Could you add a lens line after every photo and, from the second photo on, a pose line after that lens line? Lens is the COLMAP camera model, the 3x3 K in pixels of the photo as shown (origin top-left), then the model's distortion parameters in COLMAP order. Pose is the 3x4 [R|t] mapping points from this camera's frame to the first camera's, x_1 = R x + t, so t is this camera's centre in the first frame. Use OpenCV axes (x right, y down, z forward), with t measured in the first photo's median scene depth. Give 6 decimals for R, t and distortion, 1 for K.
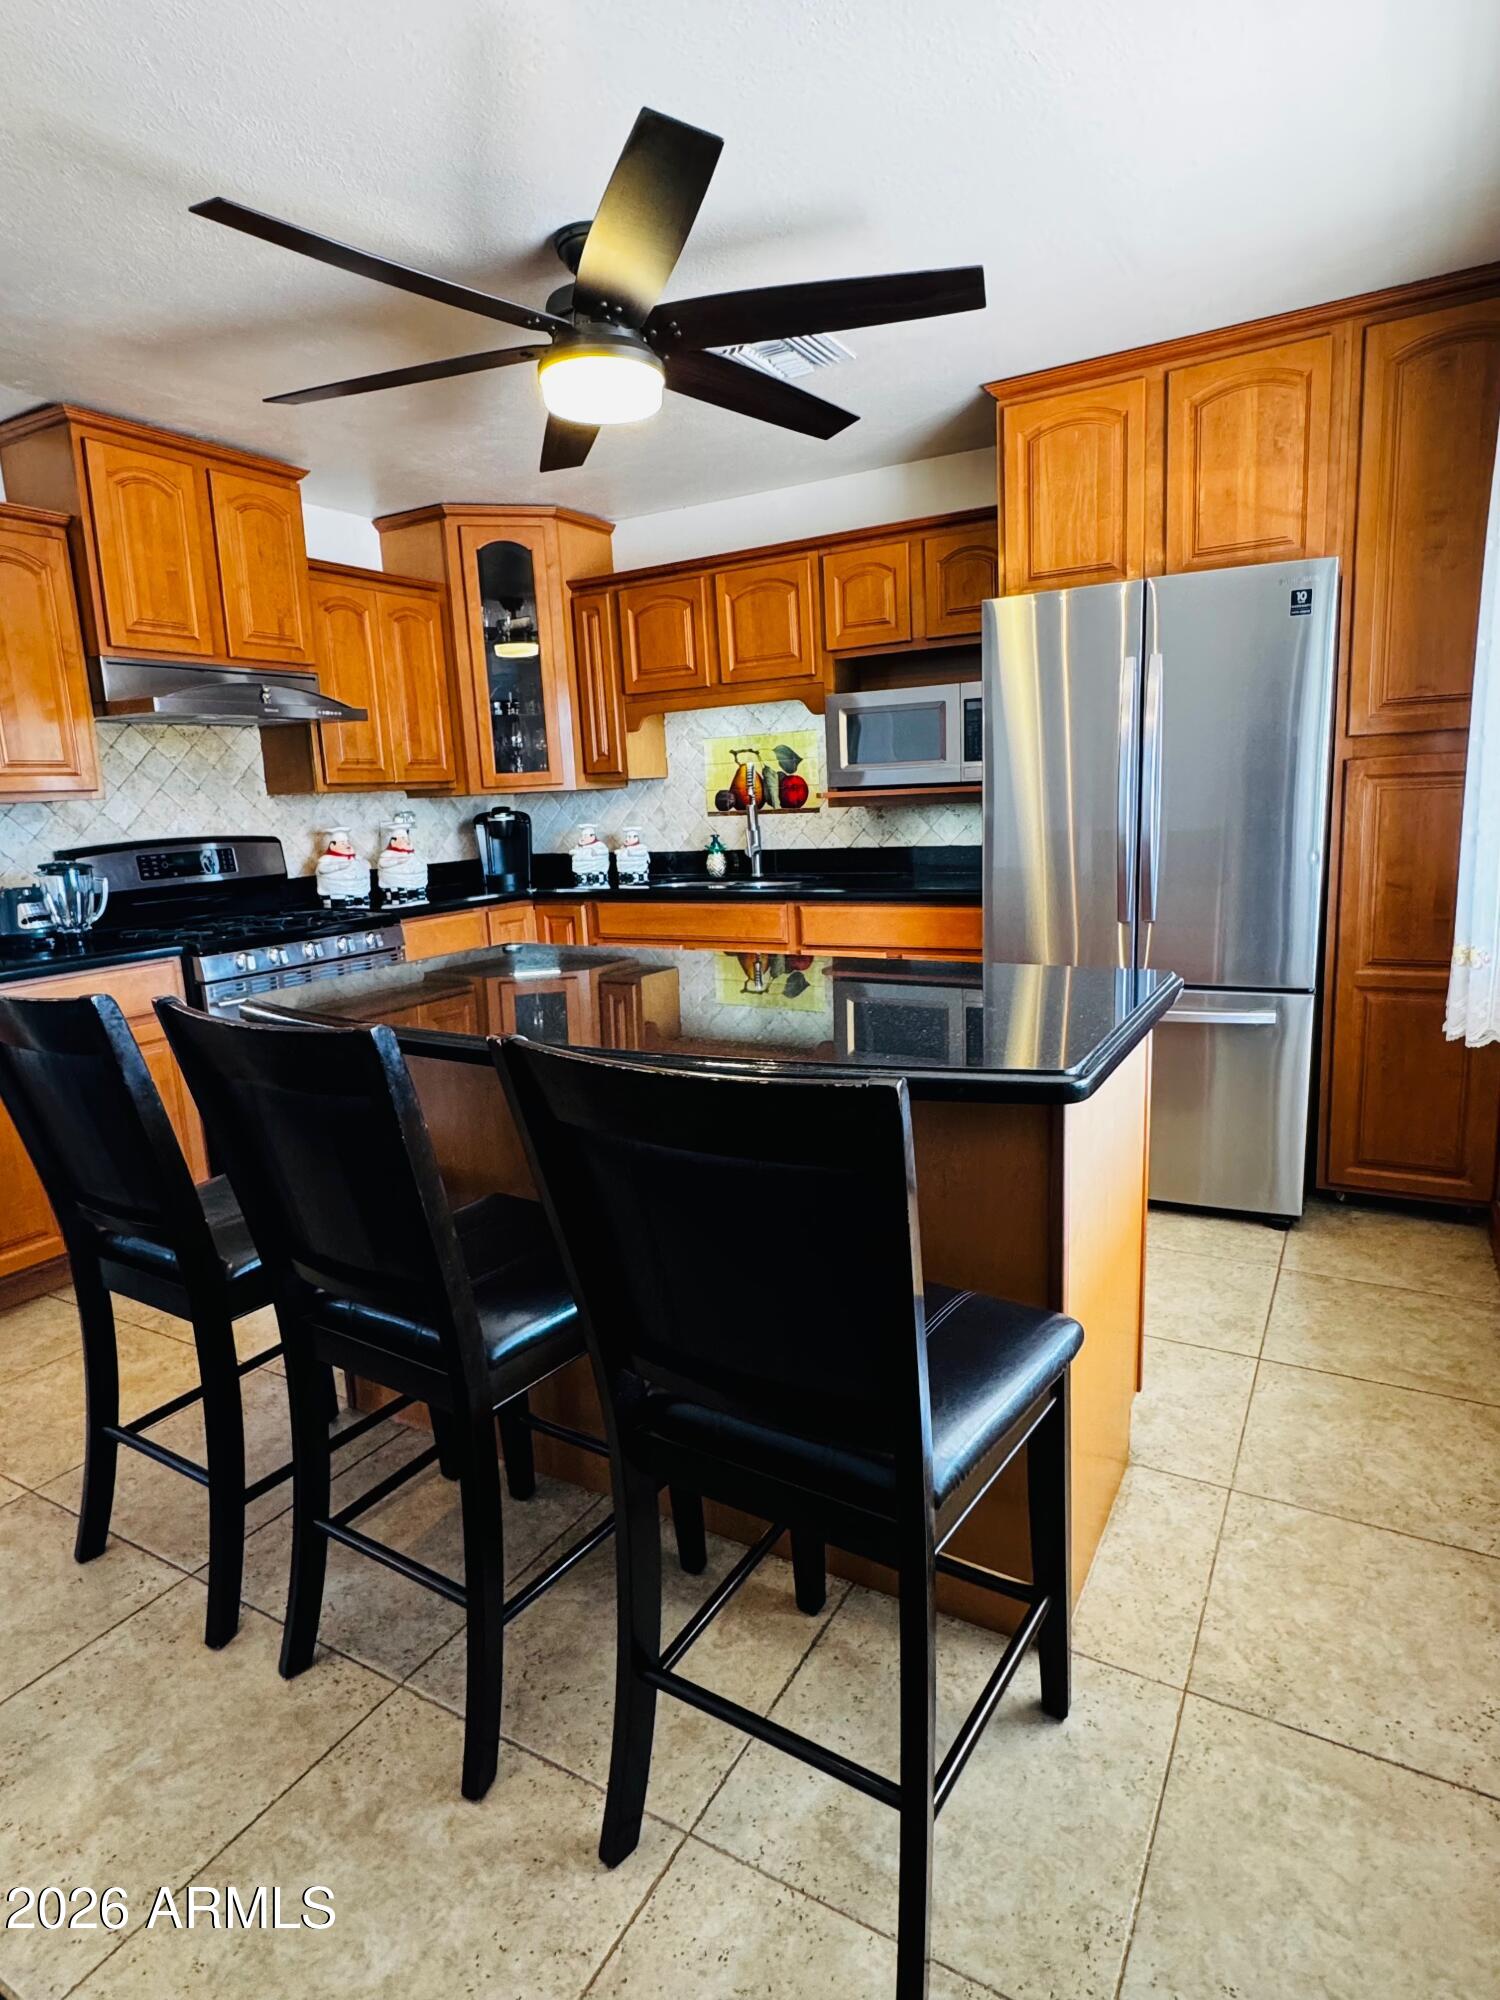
lens RADIAL K [[1093.5, 0, 752.8], [0, 1093.5, 995.8], [0, 0, 1]] dist [-0.001312, 0.001155]
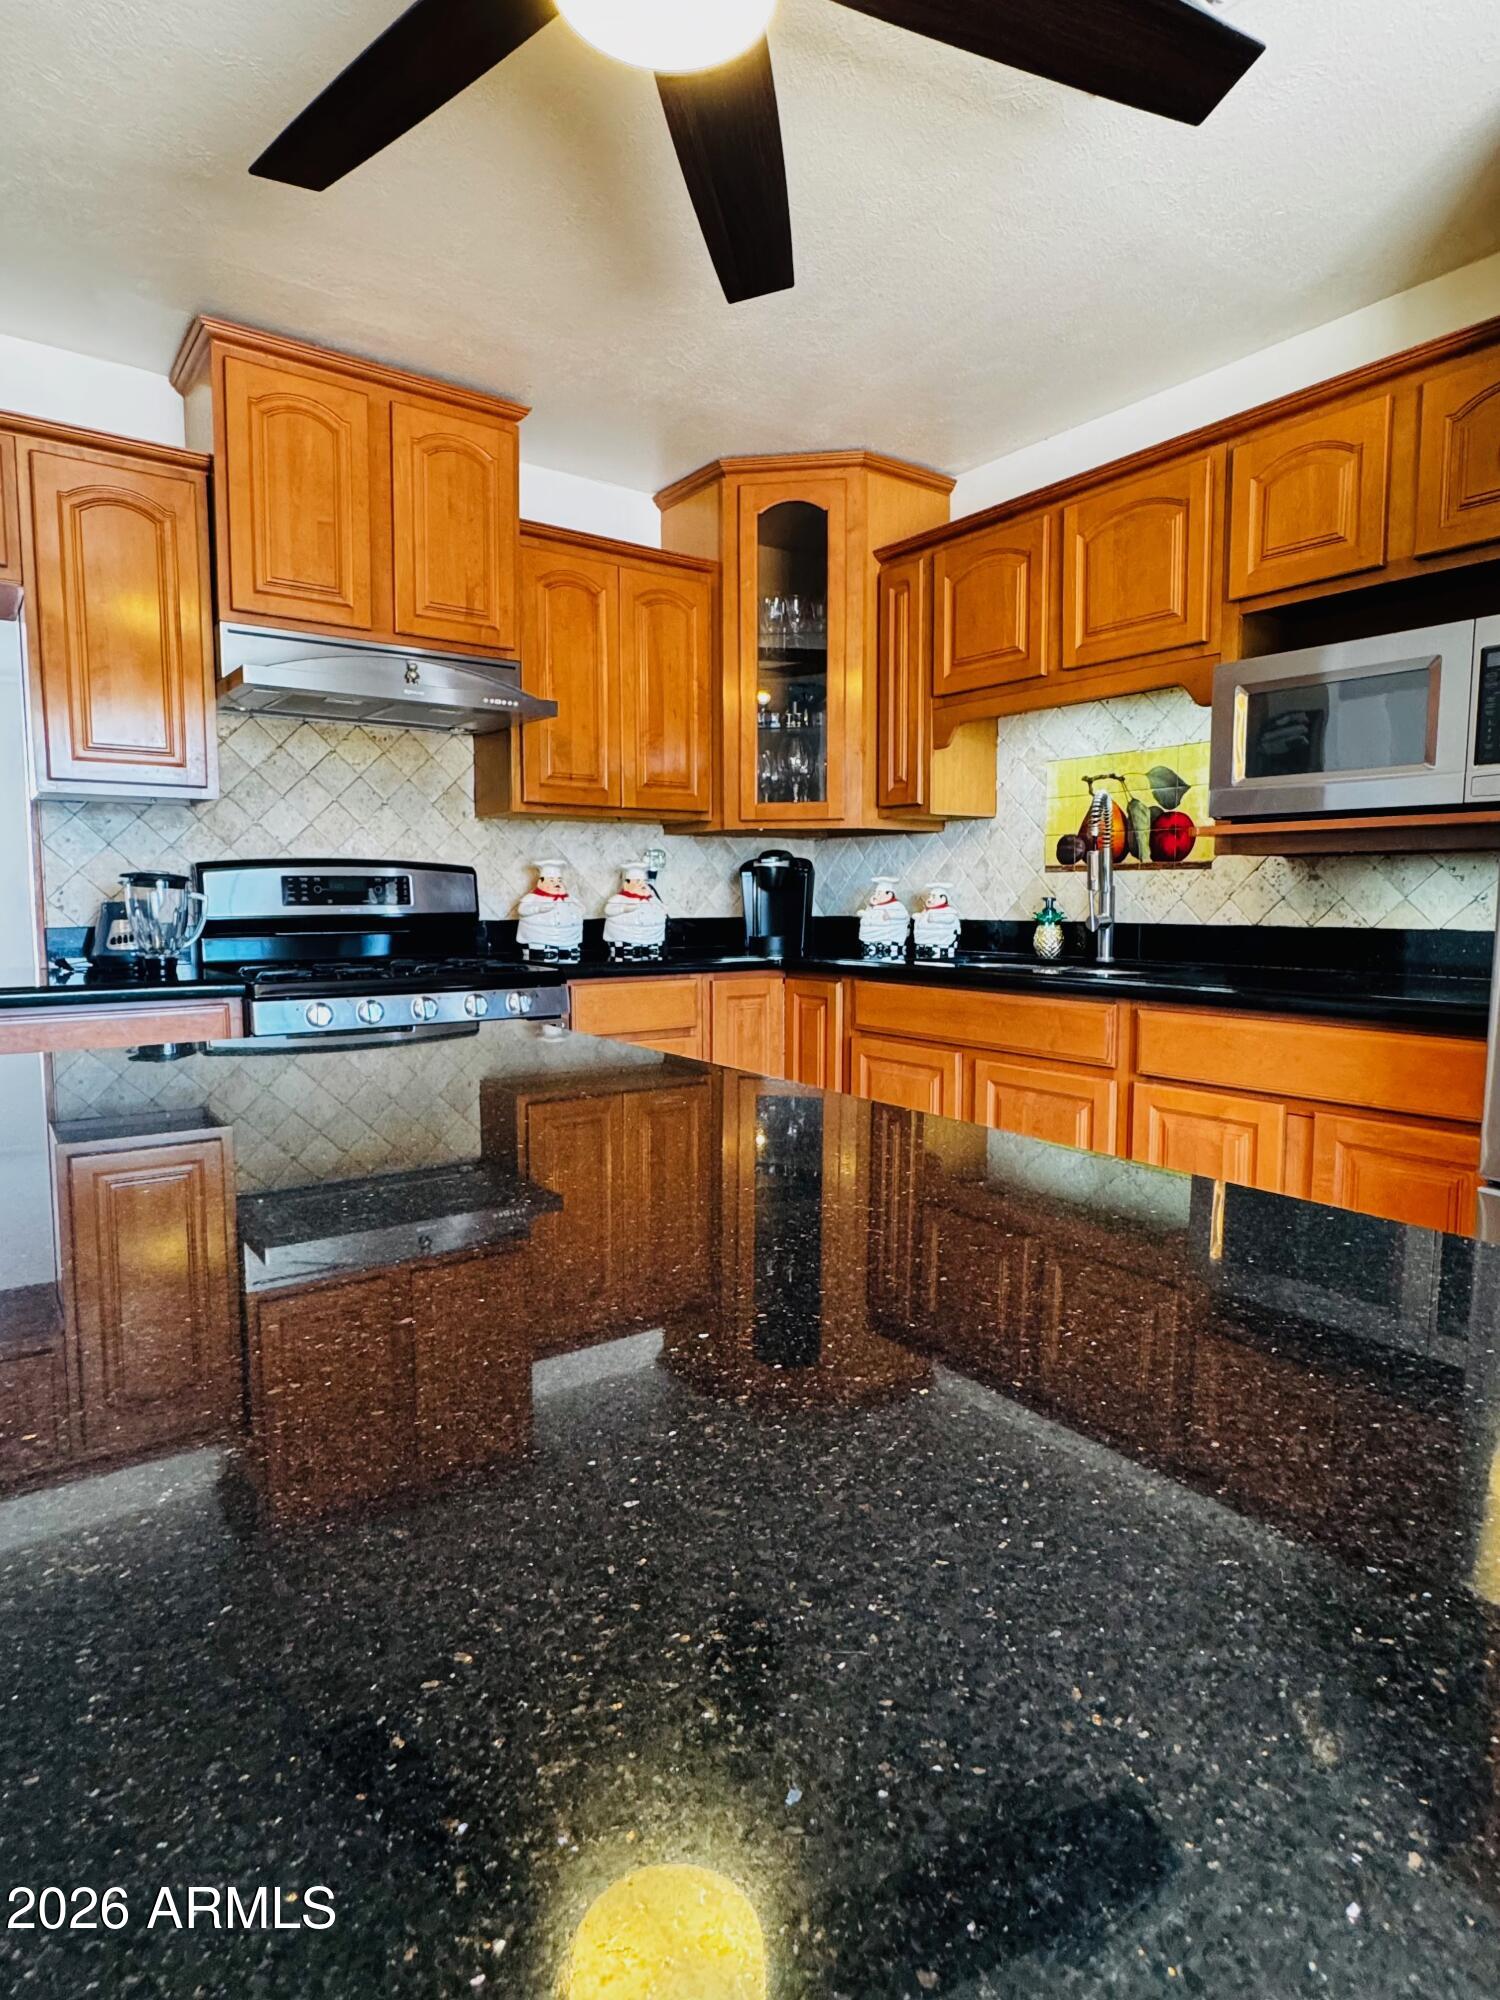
lens RADIAL K [[1093.5, 0, 752.0], [0, 1093.5, 995.6], [0, 0, 1]] dist [-0.001312, 0.001155]
pose [[0.912608, 0.083891, -0.400136, 0.081018], [-0.116752, 0.991441, -0.058421, -0.026288], [0.391810, 0.100032, 0.914592, 0.328927]]
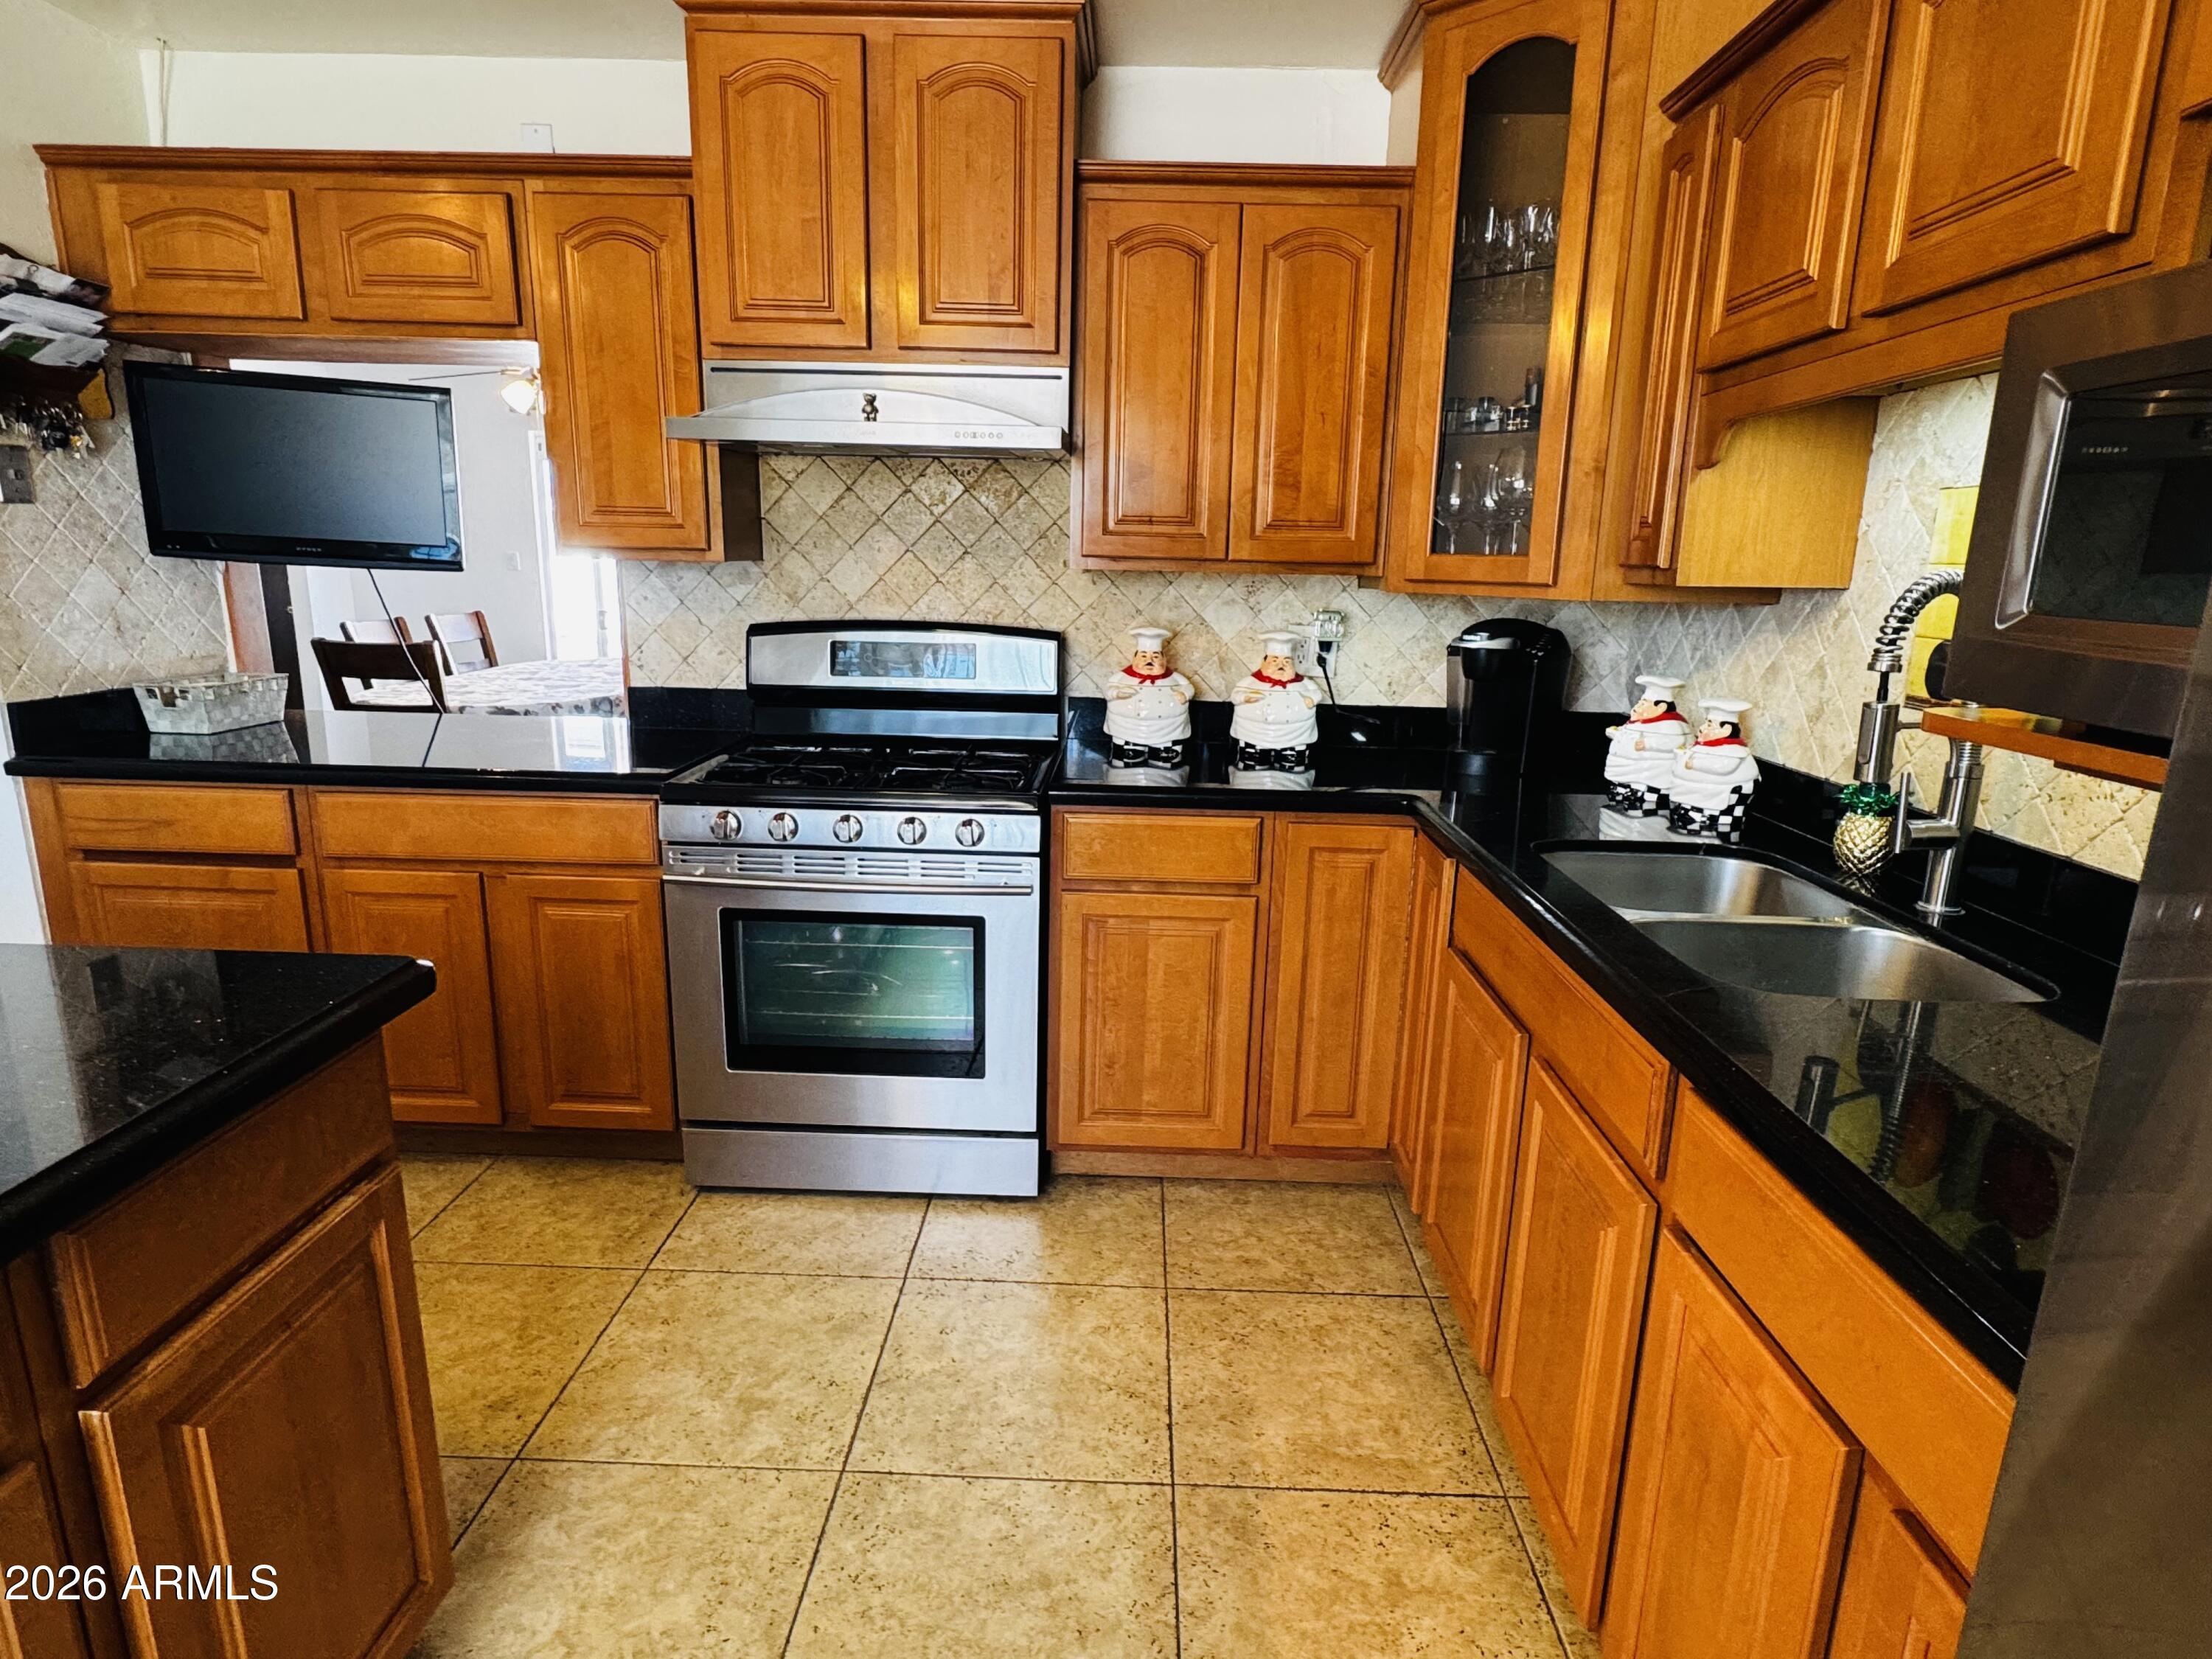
lens RADIAL K [[1209.4, 0, 1113.5], [0, 1209.4, 840.2], [0, 0, 1]] dist [-0.001312, 0.001155]
pose [[0.474843, 0.259762, -0.840861, 0.200368], [-0.205593, 0.961752, 0.181008, -0.154396], [0.855719, 0.086925, 0.510087, 0.635222]]
